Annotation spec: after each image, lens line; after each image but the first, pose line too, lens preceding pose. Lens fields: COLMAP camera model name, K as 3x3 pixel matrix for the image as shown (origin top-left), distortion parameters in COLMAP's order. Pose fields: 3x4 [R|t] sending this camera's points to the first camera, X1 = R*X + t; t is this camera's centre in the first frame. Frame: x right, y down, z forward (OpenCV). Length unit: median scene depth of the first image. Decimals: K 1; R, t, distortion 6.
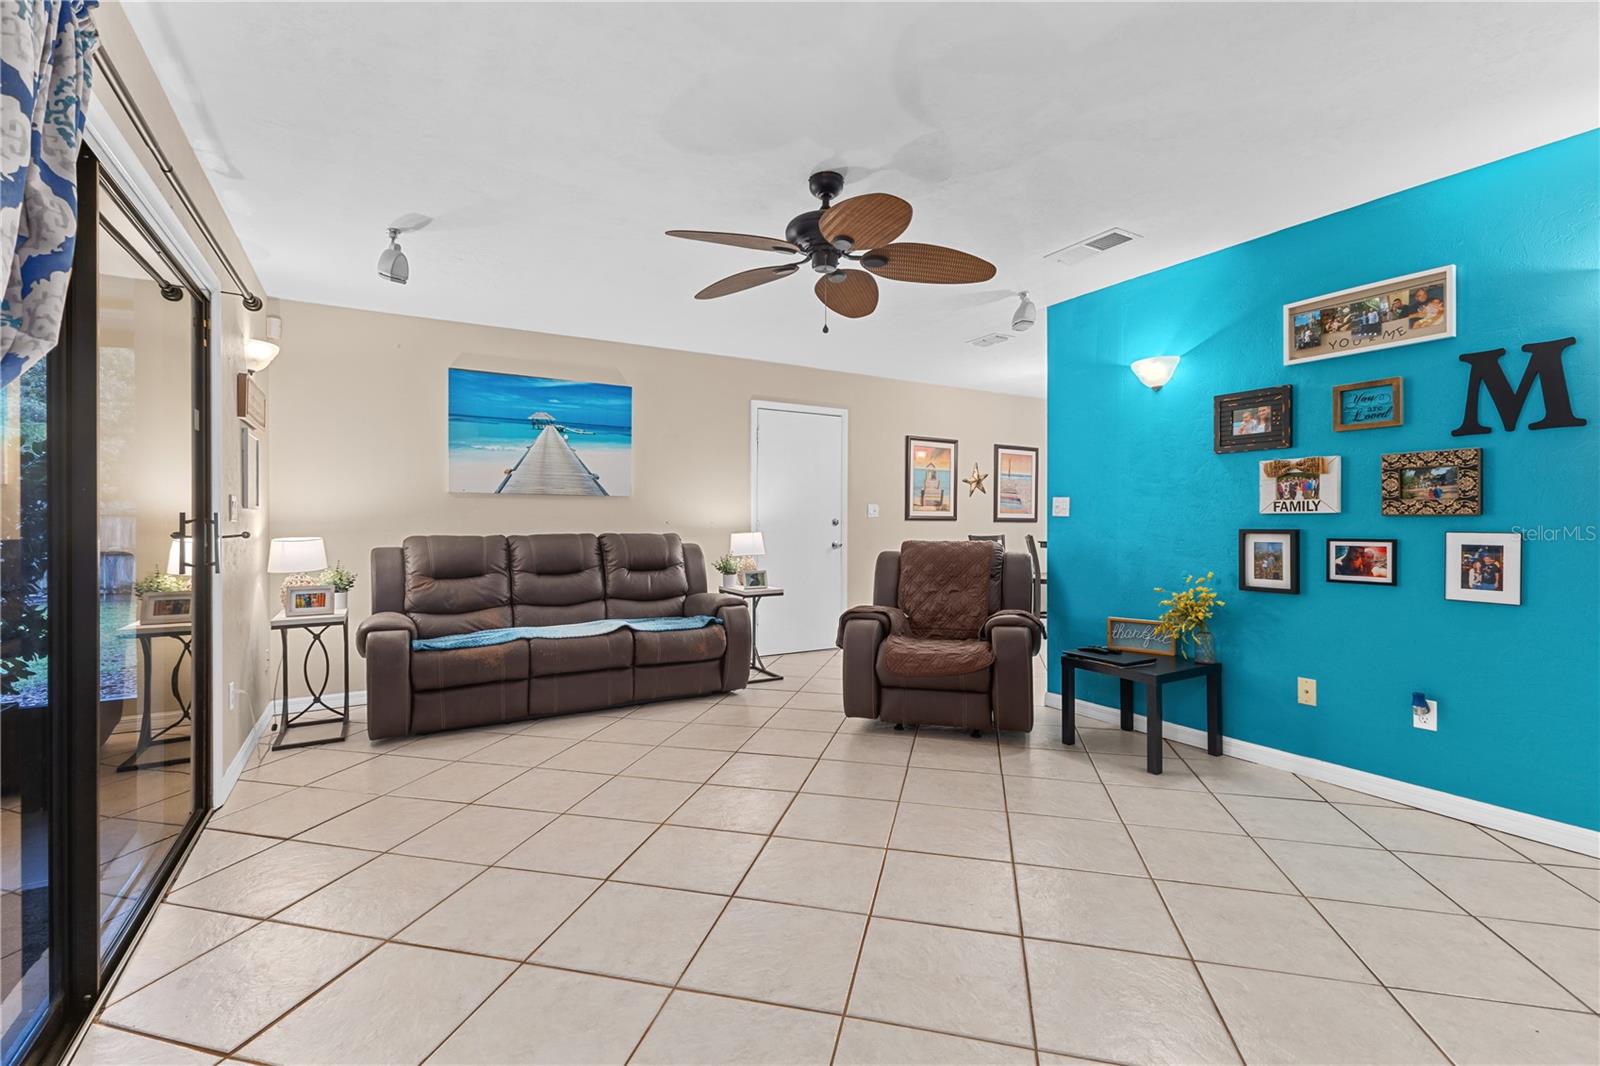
lens RADIAL K [[693.8, 0, 795.7], [0, 693.8, 527.6], [0, 0, 1]] dist [0.008282, -0.001859]
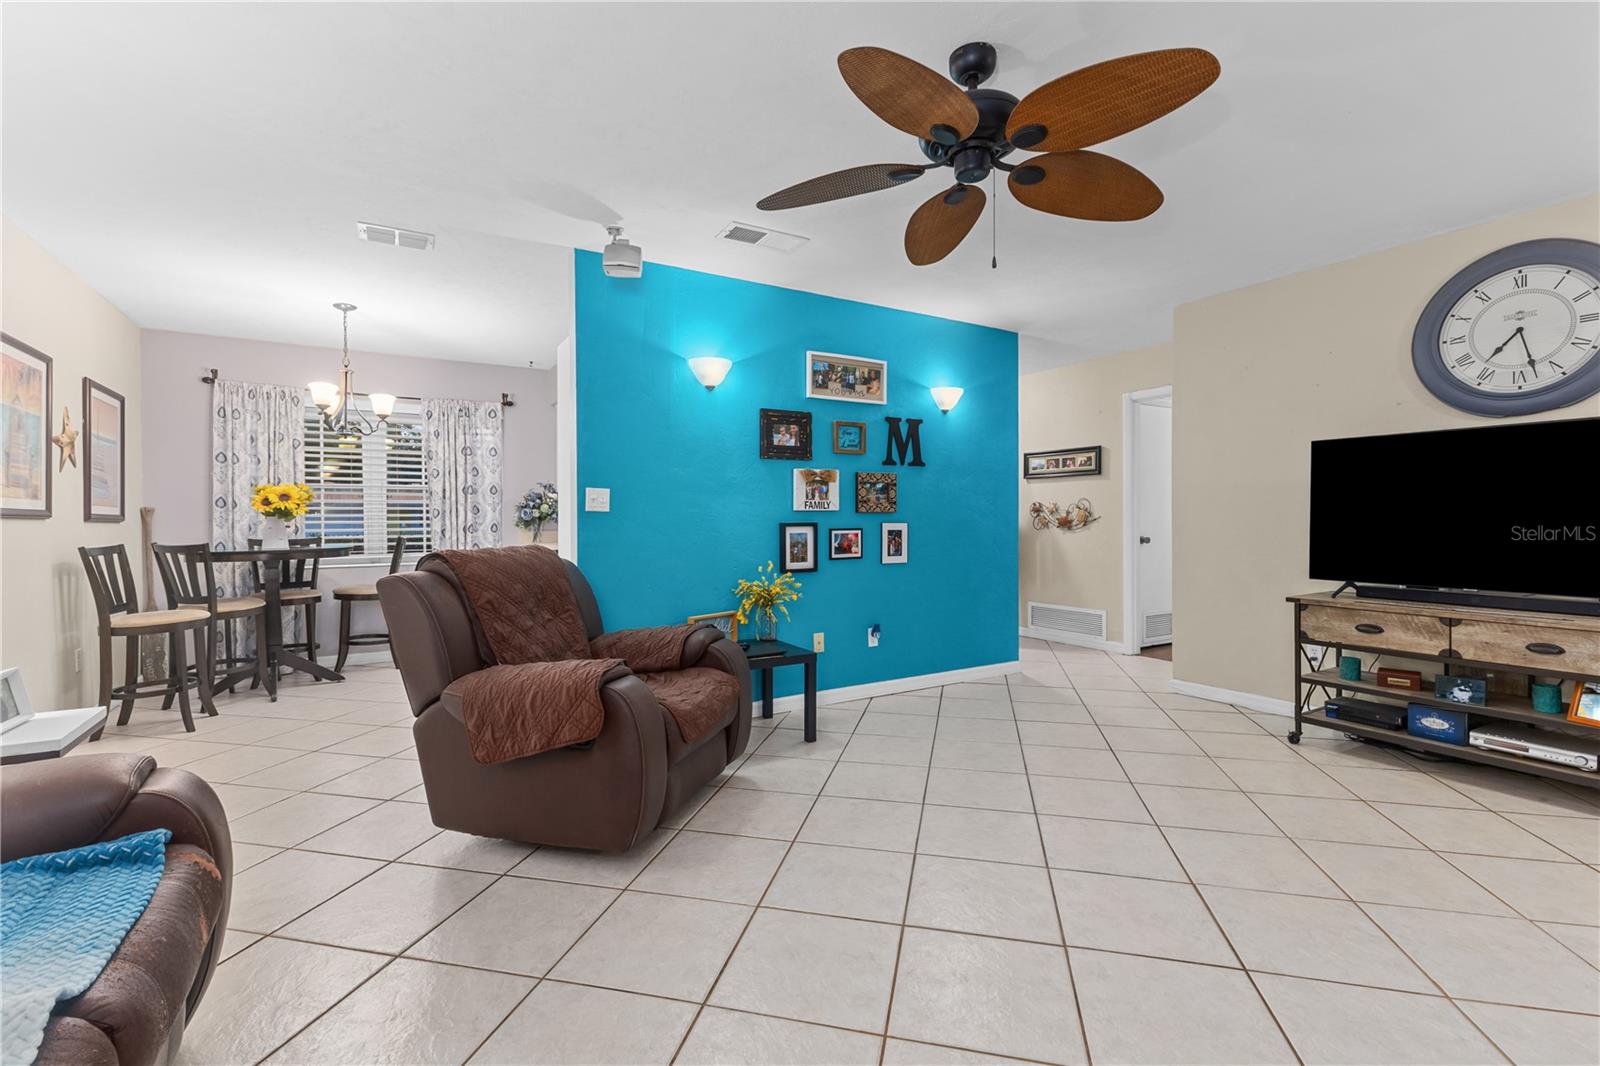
lens RADIAL K [[693.8, 0, 800.8], [0, 693.8, 526.9], [0, 0, 1]] dist [0.008282, -0.001859]
pose [[0.004058, -0.012193, 0.999917, -0.586744], [0.013563, 0.999834, 0.012137, -0.005537], [-0.999900, 0.013512, 0.004223, 0.991662]]
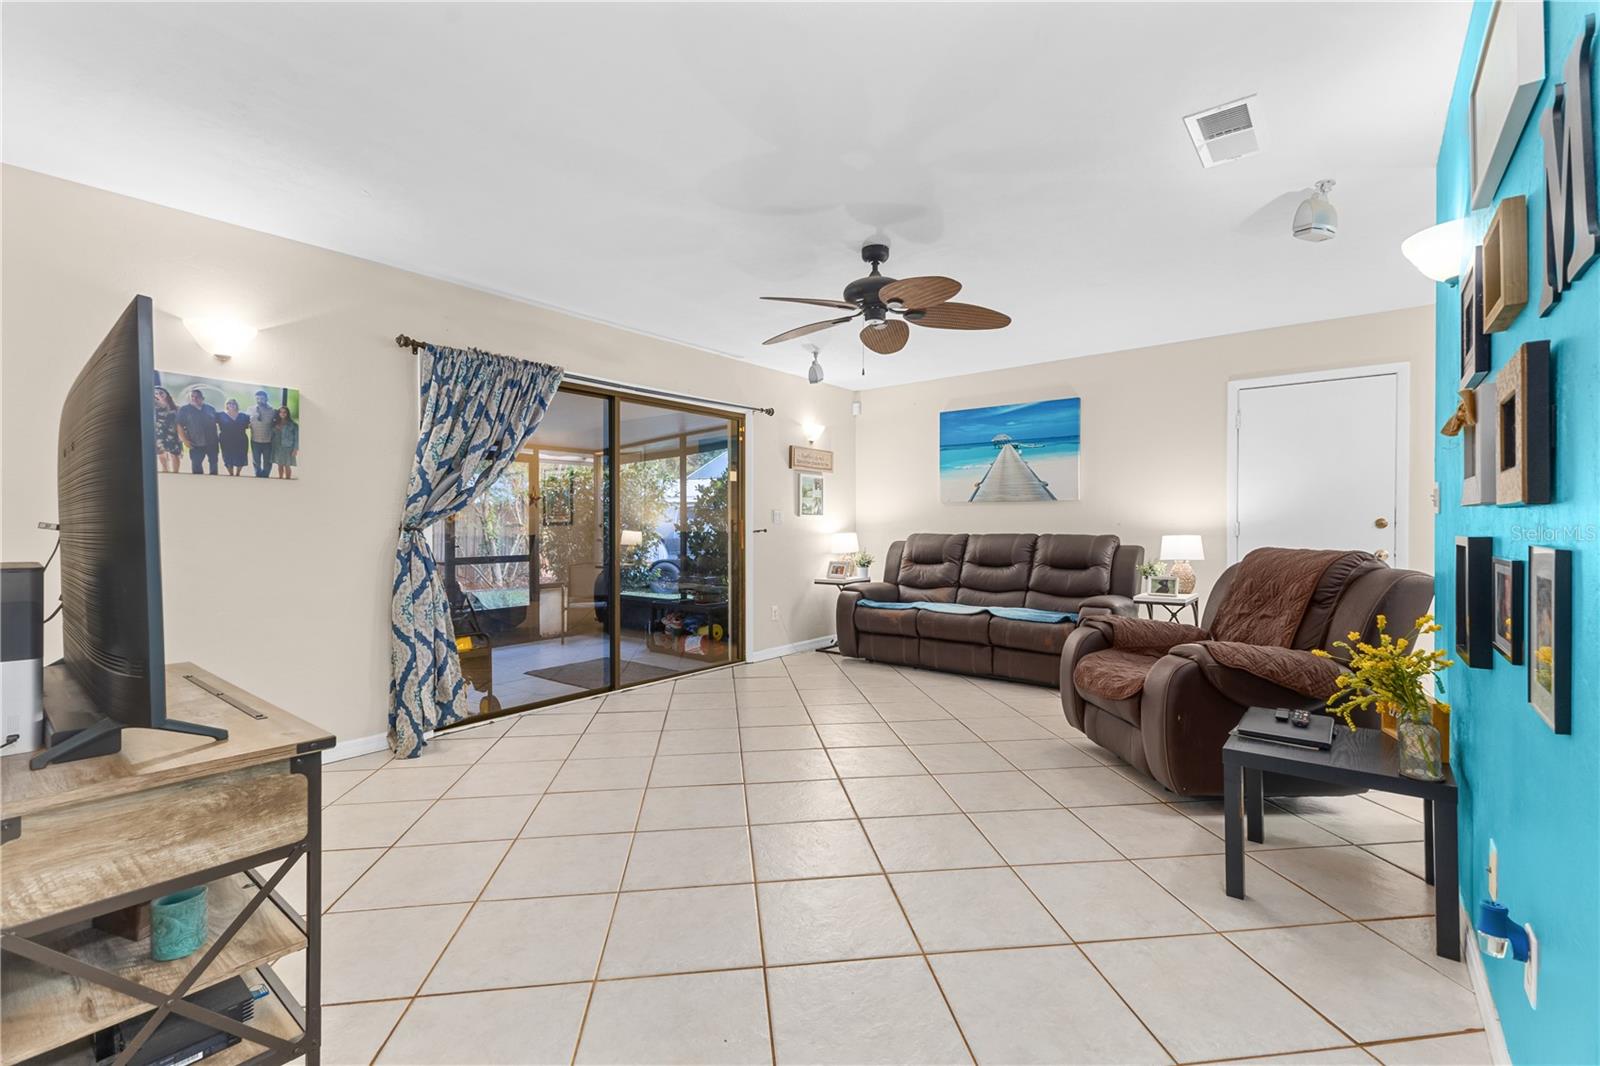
lens RADIAL K [[693.8, 0, 813.3], [0, 693.8, 520.7], [0, 0, 1]] dist [0.008282, -0.001859]
pose [[0.368270, -0.005569, -0.929702, 0.982271], [-0.005213, 0.999954, -0.008055, -0.002579], [0.929704, 0.007813, 0.368224, 0.360861]]
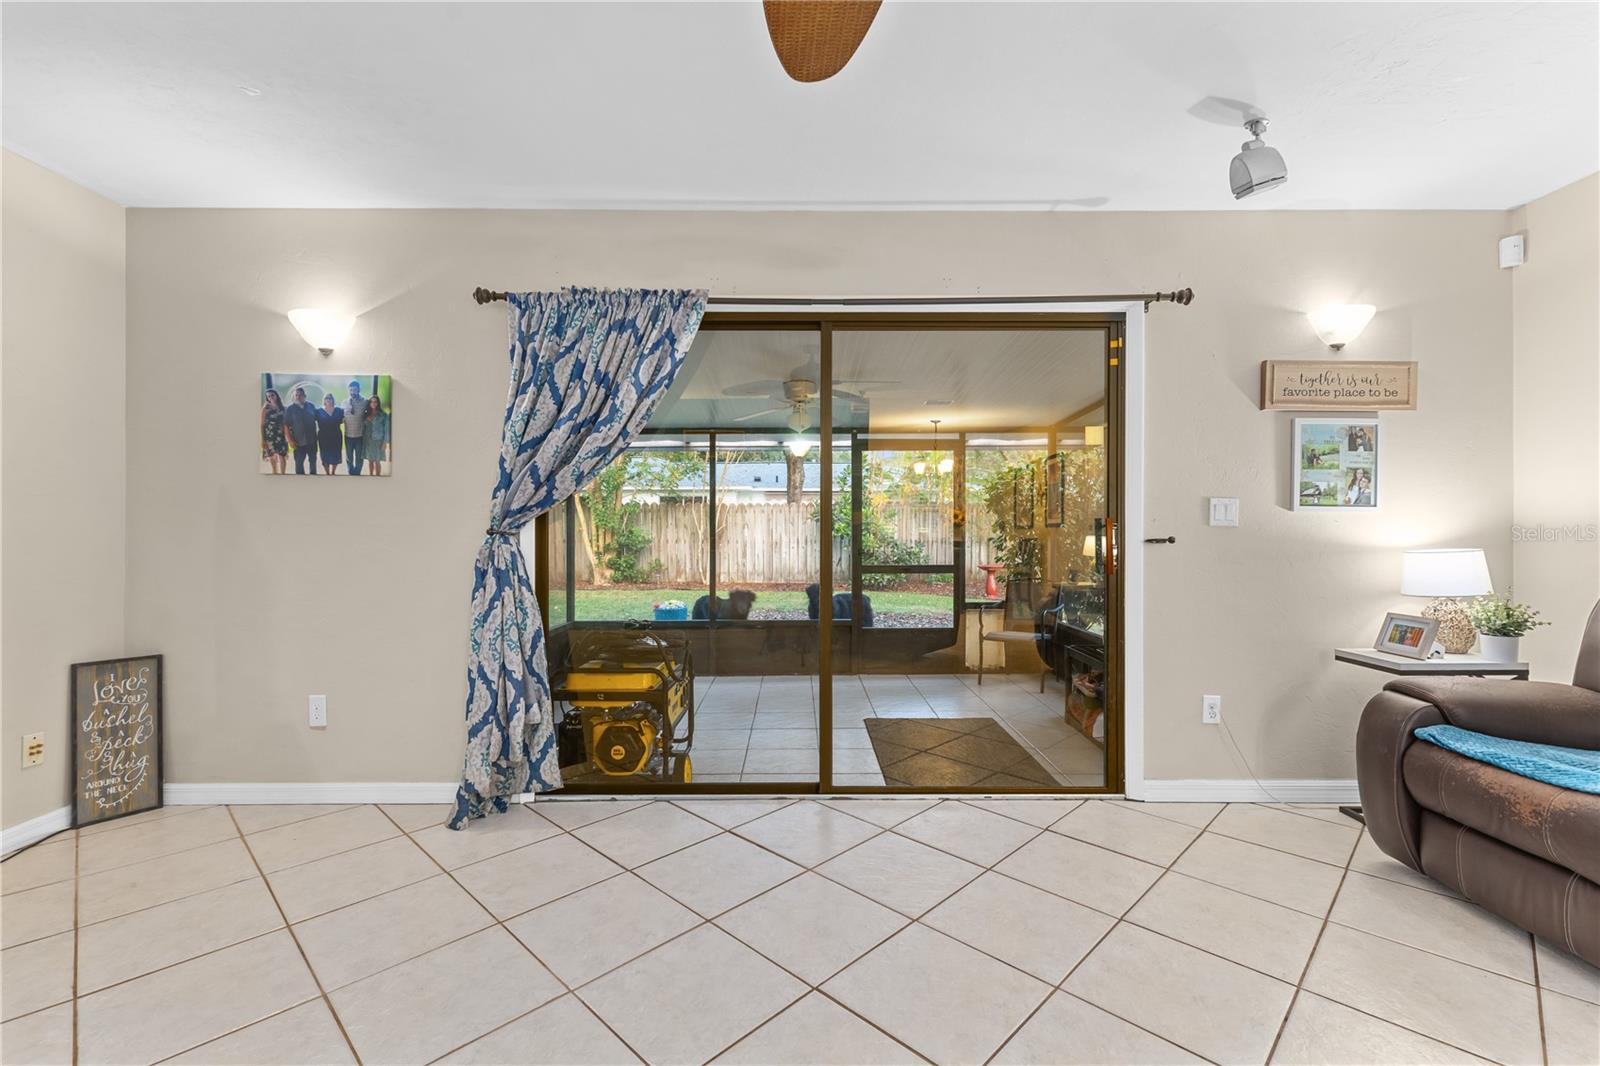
lens RADIAL K [[693.8, 0, 807.6], [0, 693.8, 525.0], [0, 0, 1]] dist [0.008282, -0.001859]
pose [[-0.509846, -0.003641, -0.860258, 0.276373], [-0.006583, 0.999978, -0.000330, -0.006572], [0.860240, 0.005495, -0.509859, 0.949519]]
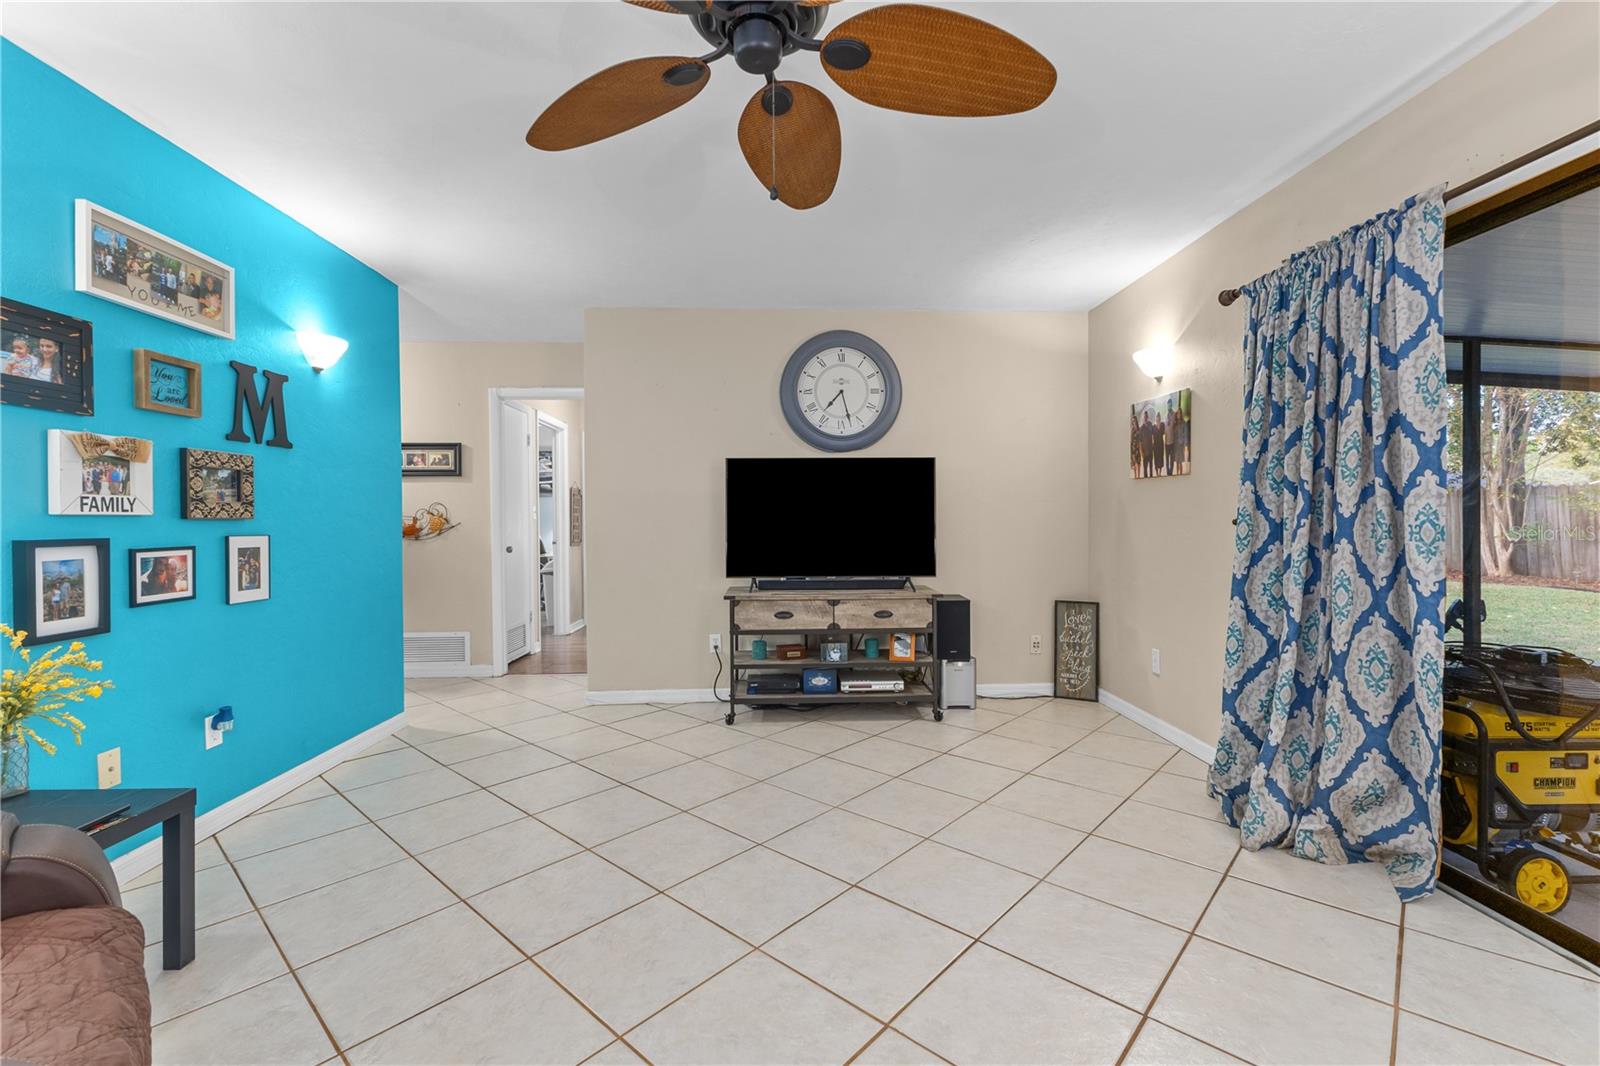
lens RADIAL K [[693.8, 0, 797.1], [0, 693.8, 528.5], [0, 0, 1]] dist [0.008282, -0.001859]
pose [[-0.874586, 0.001102, 0.484869, -0.205431], [0.012056, 0.999738, 0.019475, -0.011789], [-0.484720, 0.022878, -0.874370, 1.230793]]
